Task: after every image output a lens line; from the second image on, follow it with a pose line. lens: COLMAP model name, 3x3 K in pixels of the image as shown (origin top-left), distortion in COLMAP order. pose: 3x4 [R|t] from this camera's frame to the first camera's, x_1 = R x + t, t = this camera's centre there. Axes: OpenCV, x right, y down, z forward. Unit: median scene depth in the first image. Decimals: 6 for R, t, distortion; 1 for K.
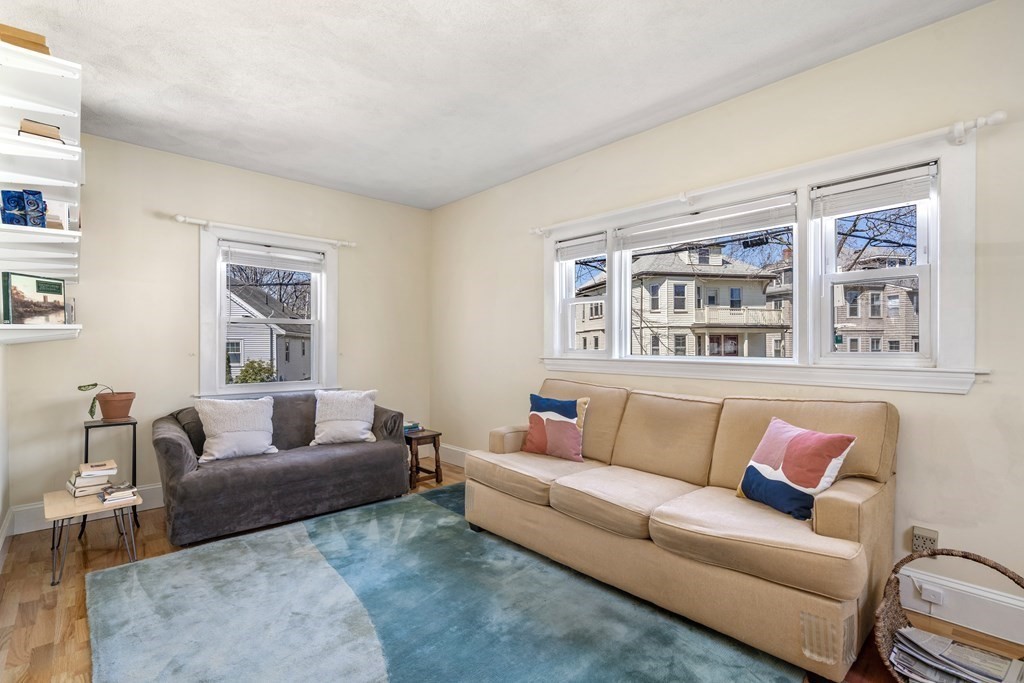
lens RADIAL K [[471.8, 0, 508.2], [0, 471.8, 345.7], [0, 0, 1]] dist [-0.004603, 0.001288]
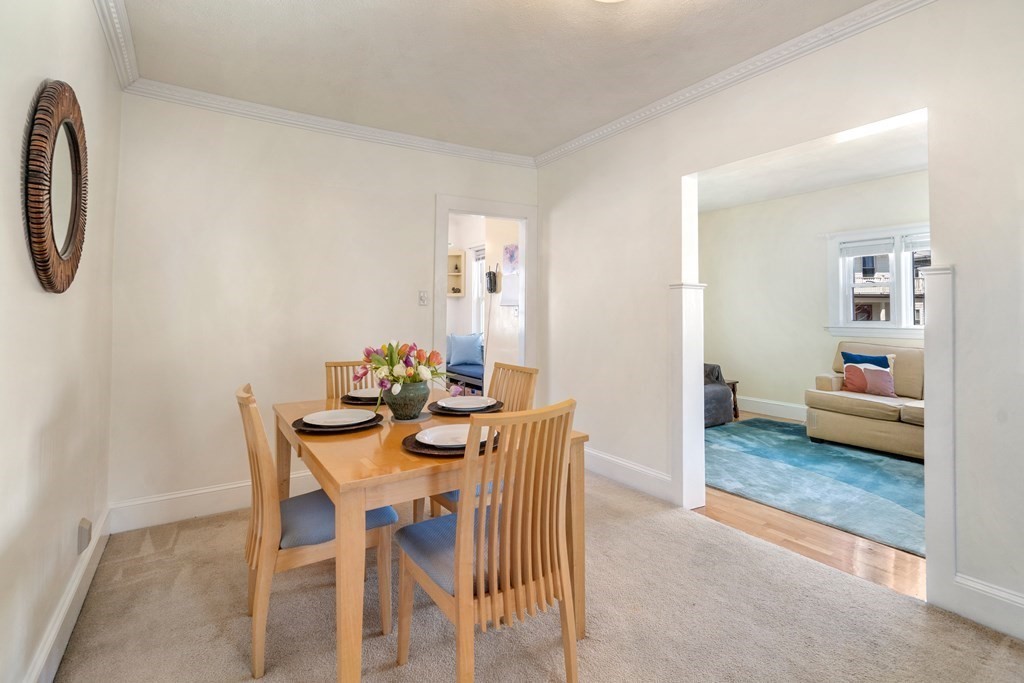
lens RADIAL K [[471.8, 0, 513.4], [0, 471.8, 305.2], [0, 0, 1]] dist [-0.004603, 0.001288]
pose [[0.987582, -0.003355, -0.157067, -0.760240], [0.000166, 0.999794, -0.020311, -0.012152], [0.157103, 0.020033, 0.987379, -0.616453]]
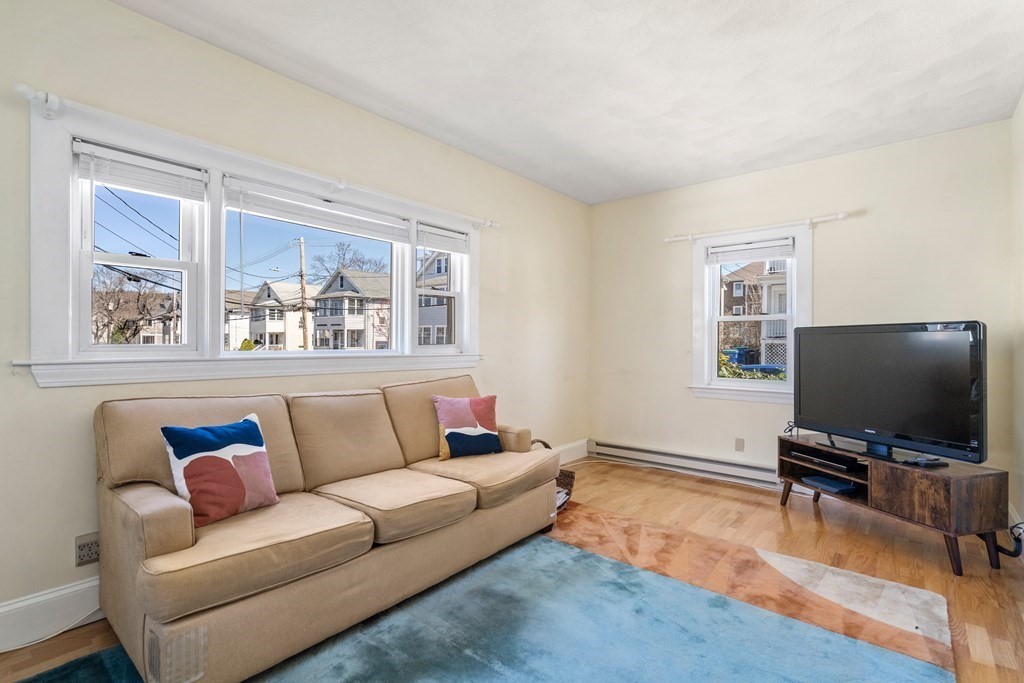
lens RADIAL K [[471.8, 0, 518.5], [0, 471.8, 344.0], [0, 0, 1]] dist [-0.004603, 0.001288]
pose [[-0.130837, -0.006936, 0.991380, -0.573823], [-0.002892, 0.999974, 0.006615, 0.001711], [-0.991400, -0.002001, -0.130854, 0.705755]]
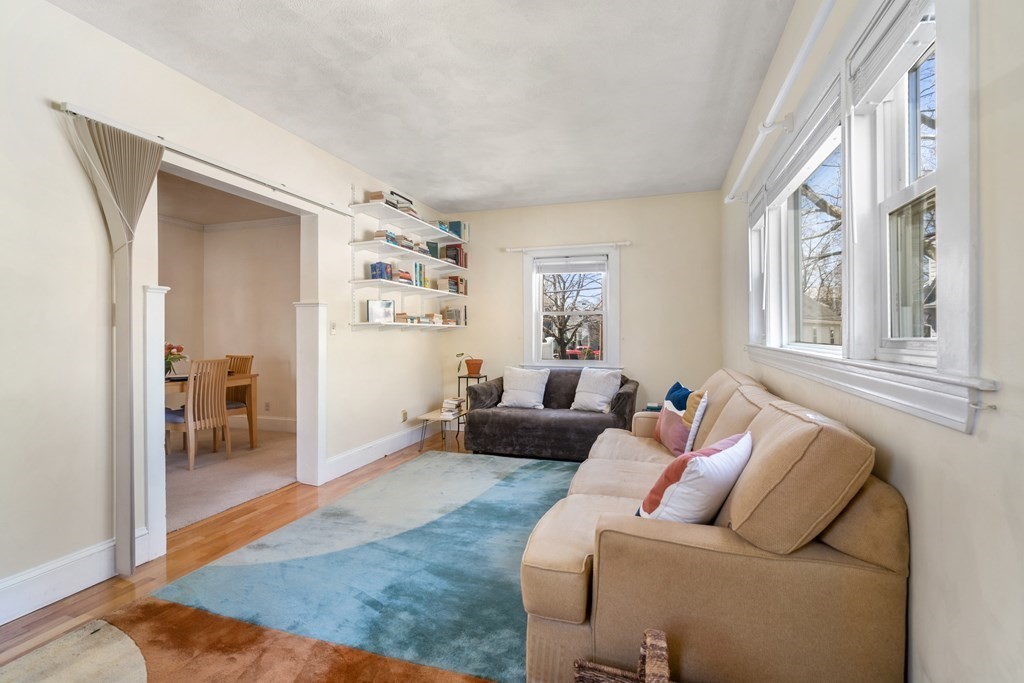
lens RADIAL K [[471.8, 0, 507.3], [0, 471.8, 333.8], [0, 0, 1]] dist [-0.004603, 0.001288]
pose [[0.492621, -0.001004, -0.870243, 0.741841], [0.000120, 0.999999, -0.001086, 0.008379], [0.870244, 0.000430, 0.492621, 0.259041]]
